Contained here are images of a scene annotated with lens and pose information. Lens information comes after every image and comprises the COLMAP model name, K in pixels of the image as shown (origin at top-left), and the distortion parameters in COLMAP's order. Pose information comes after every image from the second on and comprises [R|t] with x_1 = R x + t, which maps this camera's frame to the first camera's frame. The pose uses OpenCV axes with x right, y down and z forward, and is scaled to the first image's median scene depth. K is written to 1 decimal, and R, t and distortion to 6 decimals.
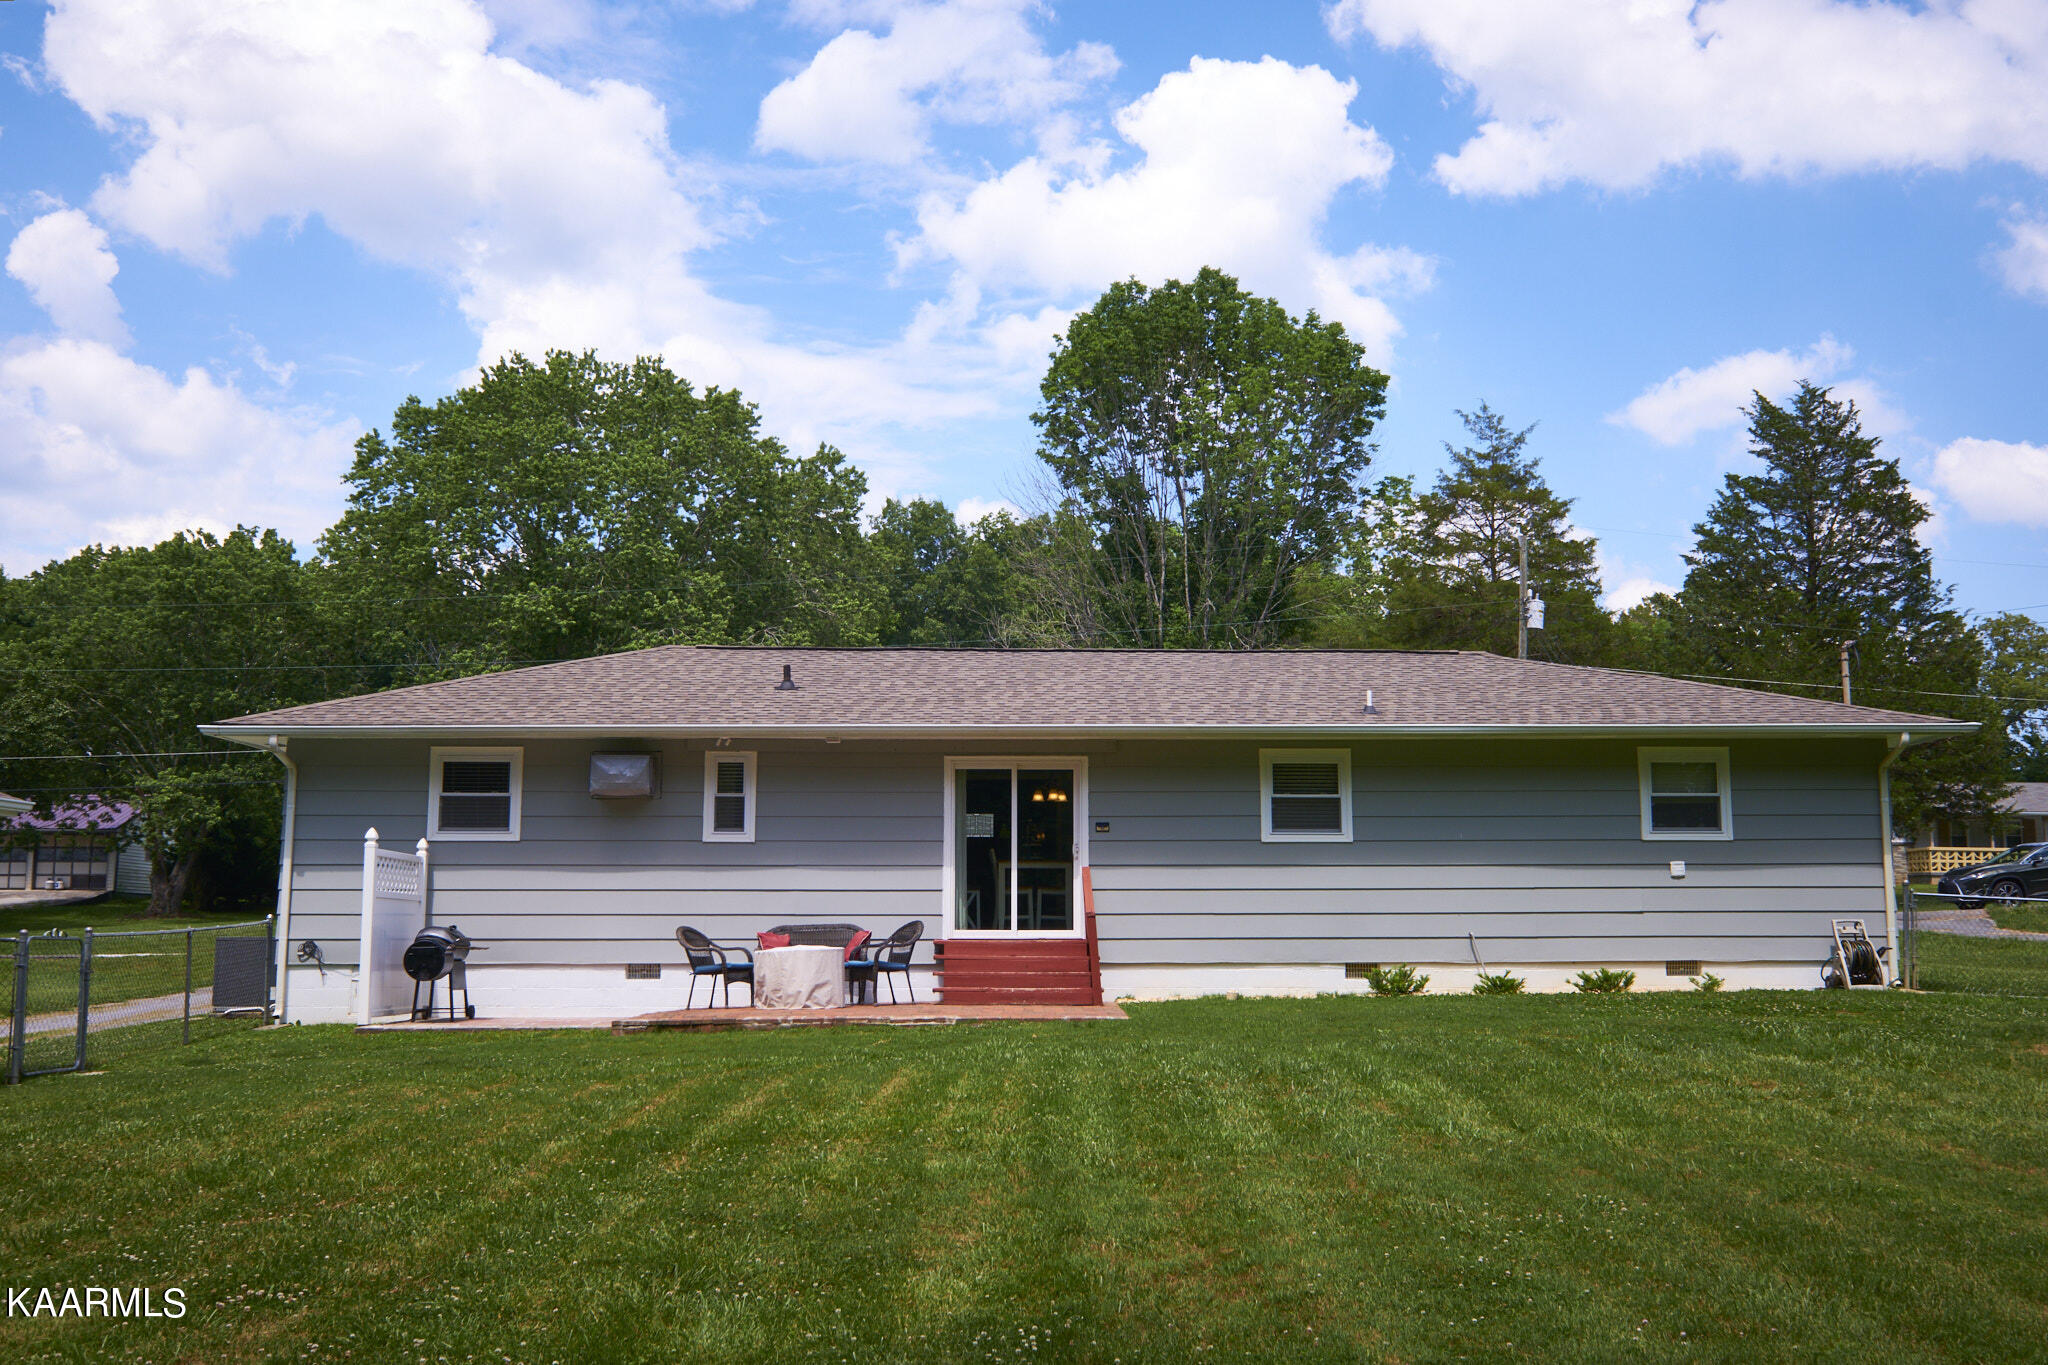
lens RADIAL K [[2015.1, 0, 1024.0], [0, 2015.1, 682.5], [0, 0, 1]] dist [0.012855, 0.000563]
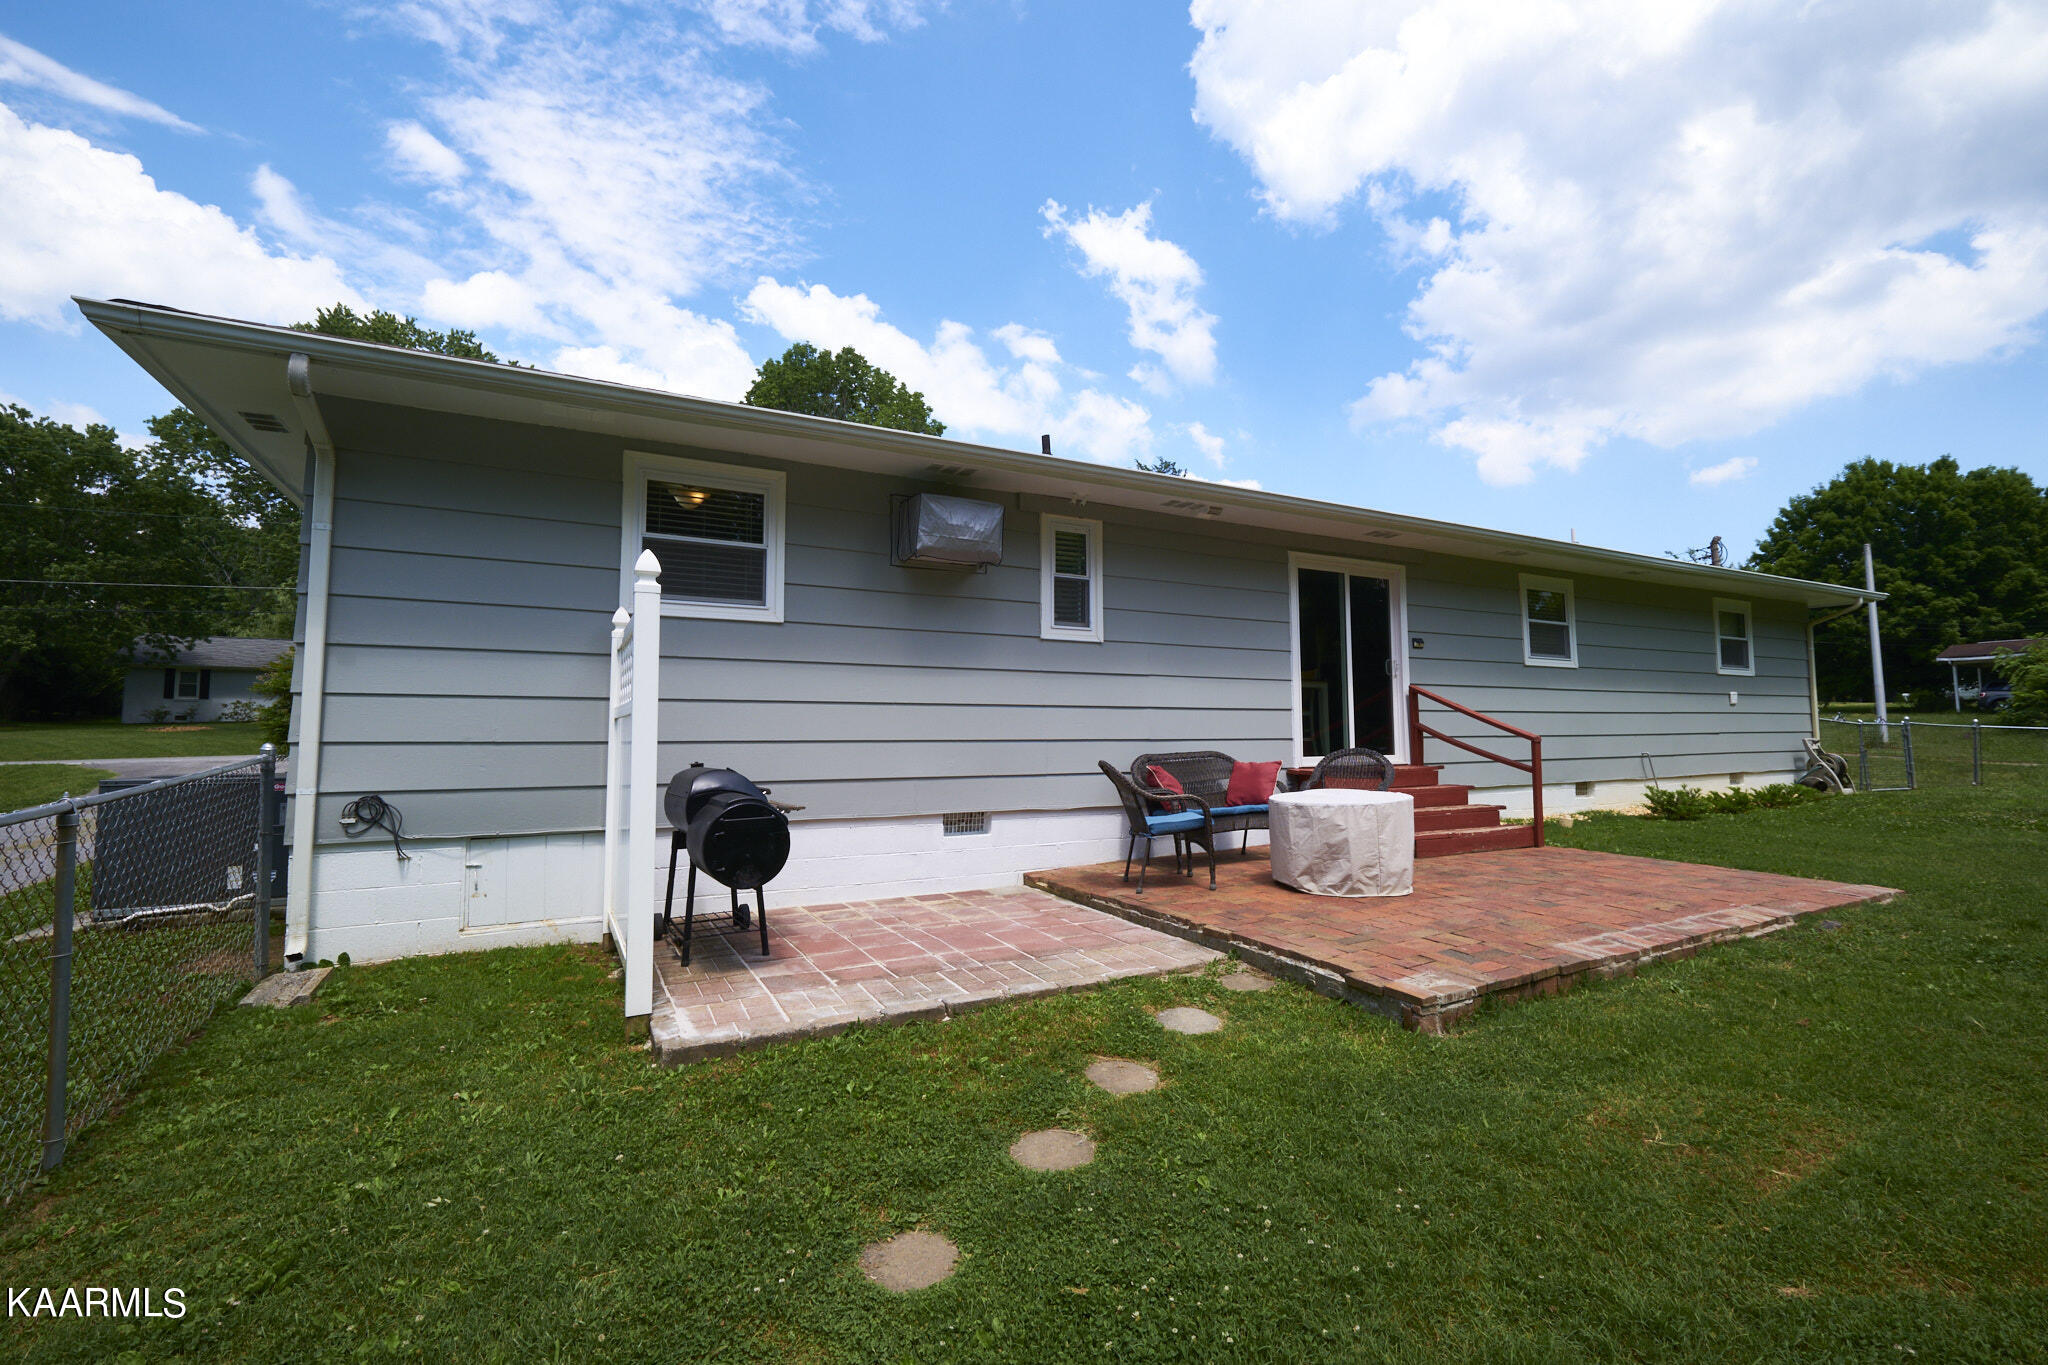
lens RADIAL K [[878.7, 0, 1021.4], [0, 878.7, 675.4], [0, 0, 1]] dist [-0.003212, -0.000506]
pose [[0.888853, 0.028229, 0.457322, -0.306528], [-0.055280, 0.997416, 0.045875, 0.078000], [-0.454846, -0.066057, 0.888117, 0.723758]]
